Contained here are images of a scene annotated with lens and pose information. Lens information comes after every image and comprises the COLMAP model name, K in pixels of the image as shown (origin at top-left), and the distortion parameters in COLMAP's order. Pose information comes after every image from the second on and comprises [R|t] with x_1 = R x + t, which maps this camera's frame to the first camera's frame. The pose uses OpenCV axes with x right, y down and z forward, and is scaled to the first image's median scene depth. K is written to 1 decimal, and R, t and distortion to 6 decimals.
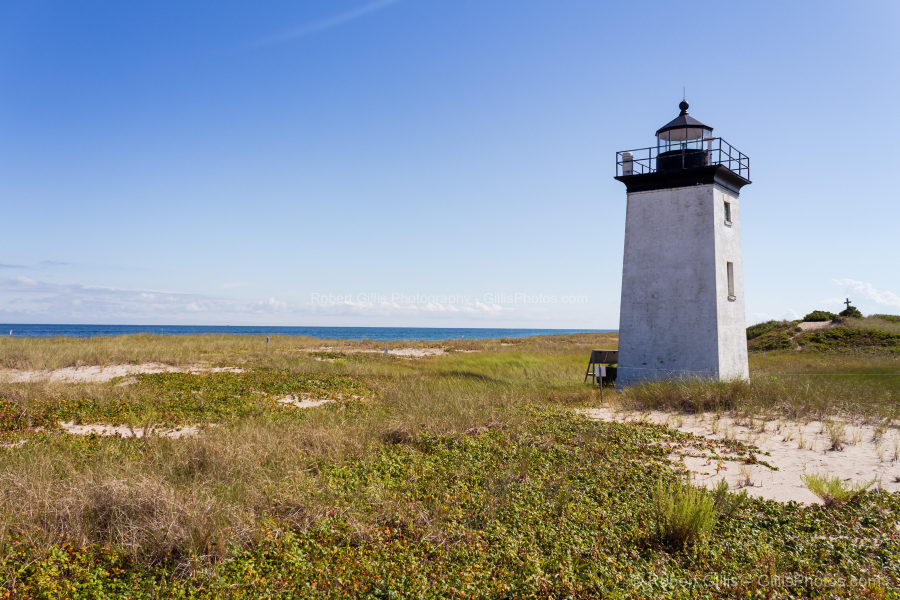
lens RADIAL K [[736.3, 0, 450.0], [0, 736.3, 300.0], [0, 0, 1]] dist [0.069591, -0.094188]
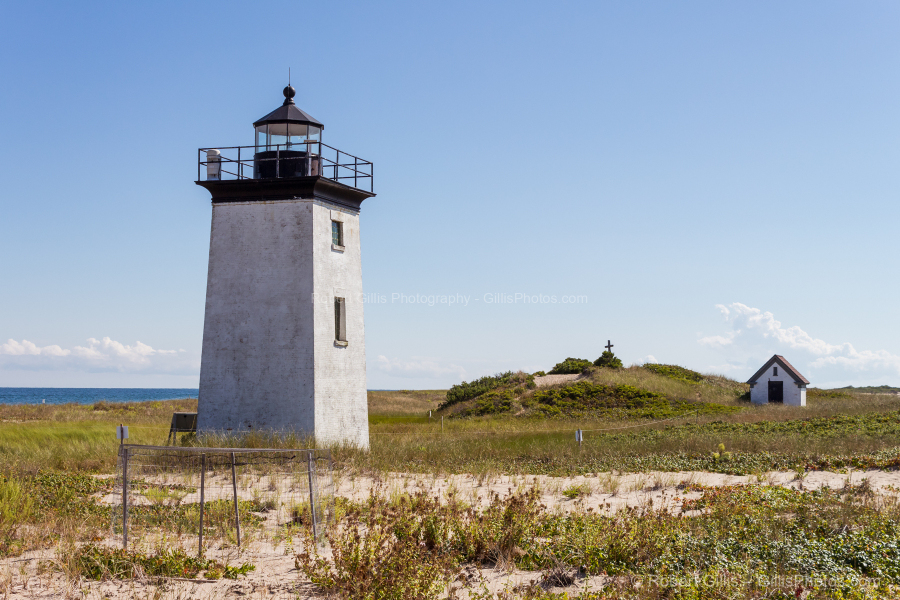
lens RADIAL K [[1362.2, 0, 450.0], [0, 1362.2, 300.0], [0, 0, 1]] dist [0.002889, -0.016482]
pose [[0.959861, 0.014567, 0.280099, 0.084430], [-0.007245, 0.999605, -0.027161, -0.009926], [-0.280384, 0.024041, 0.959587, -0.402381]]
